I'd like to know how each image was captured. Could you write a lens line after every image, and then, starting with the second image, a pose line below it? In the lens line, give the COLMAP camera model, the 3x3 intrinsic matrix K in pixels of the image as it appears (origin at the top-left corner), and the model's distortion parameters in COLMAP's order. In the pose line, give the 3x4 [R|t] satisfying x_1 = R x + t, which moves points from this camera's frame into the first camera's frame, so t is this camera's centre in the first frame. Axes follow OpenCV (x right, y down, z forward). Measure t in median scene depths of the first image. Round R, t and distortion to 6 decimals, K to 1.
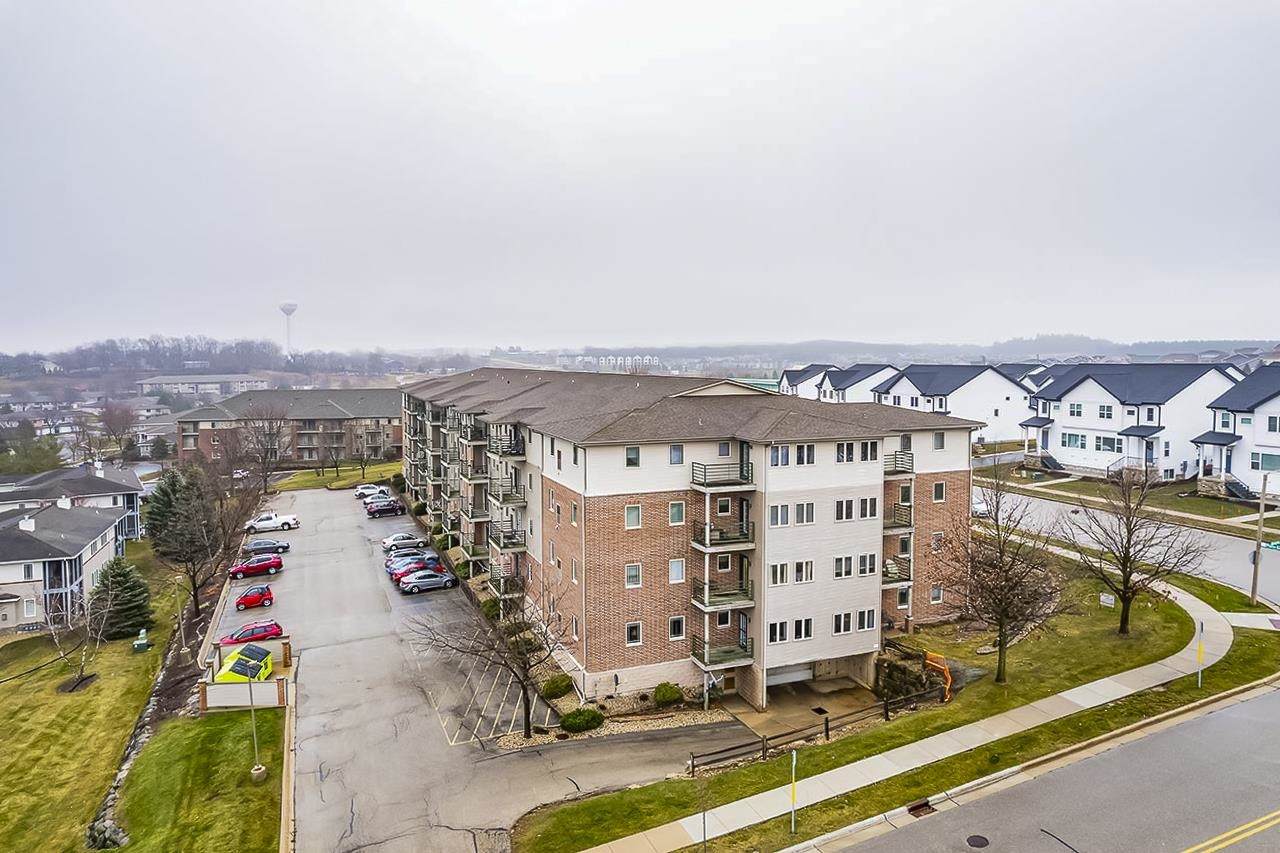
lens RADIAL K [[841.2, 0, 638.8], [0, 841.2, 423.7], [0, 0, 1]] dist [-0.022488, 0.004992]
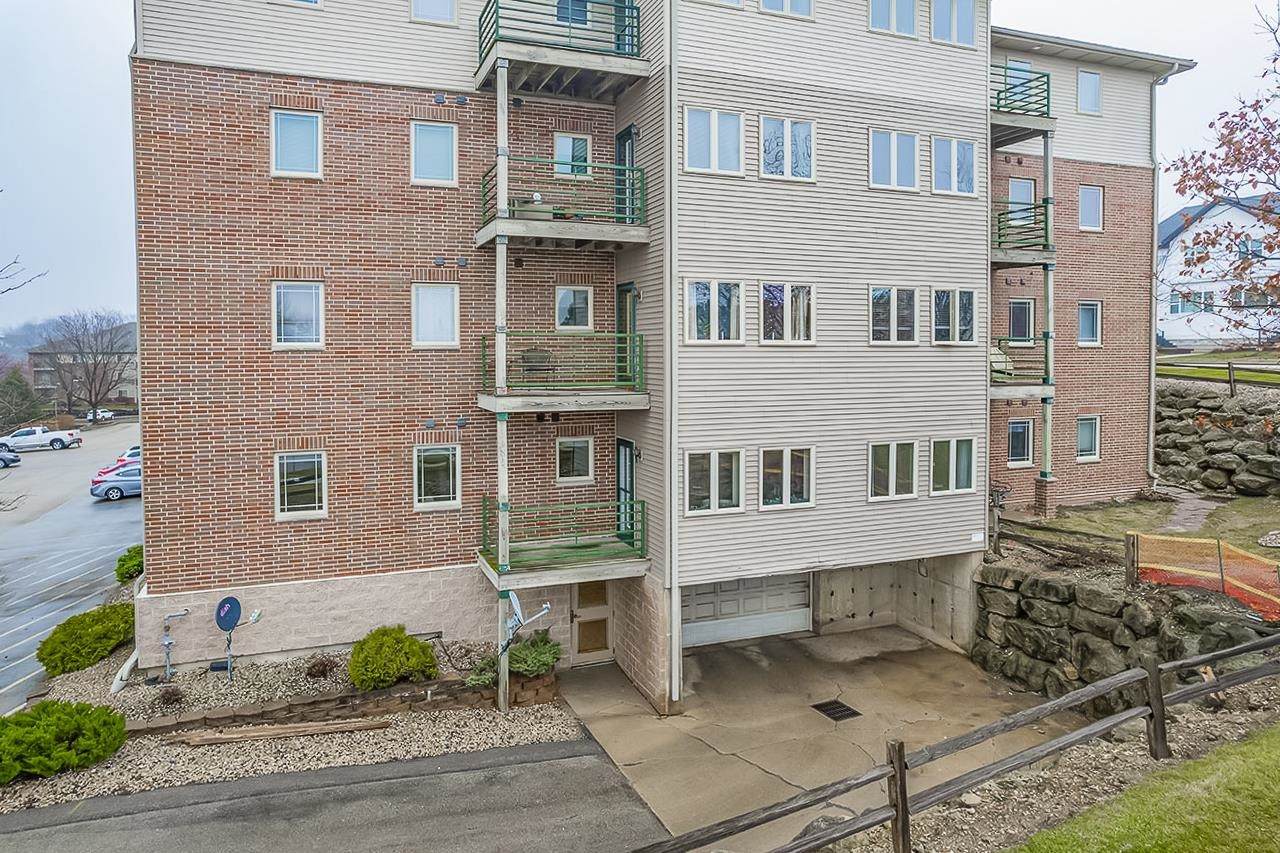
lens RADIAL K [[841.2, 0, 638.1], [0, 841.2, 377.5], [0, 0, 1]] dist [-0.022488, 0.004992]
pose [[0.999947, 0.002450, 0.009957, 0.128760], [-0.001952, 0.998762, -0.049714, 0.219722], [-0.010067, 0.049692, 0.998714, 0.639448]]
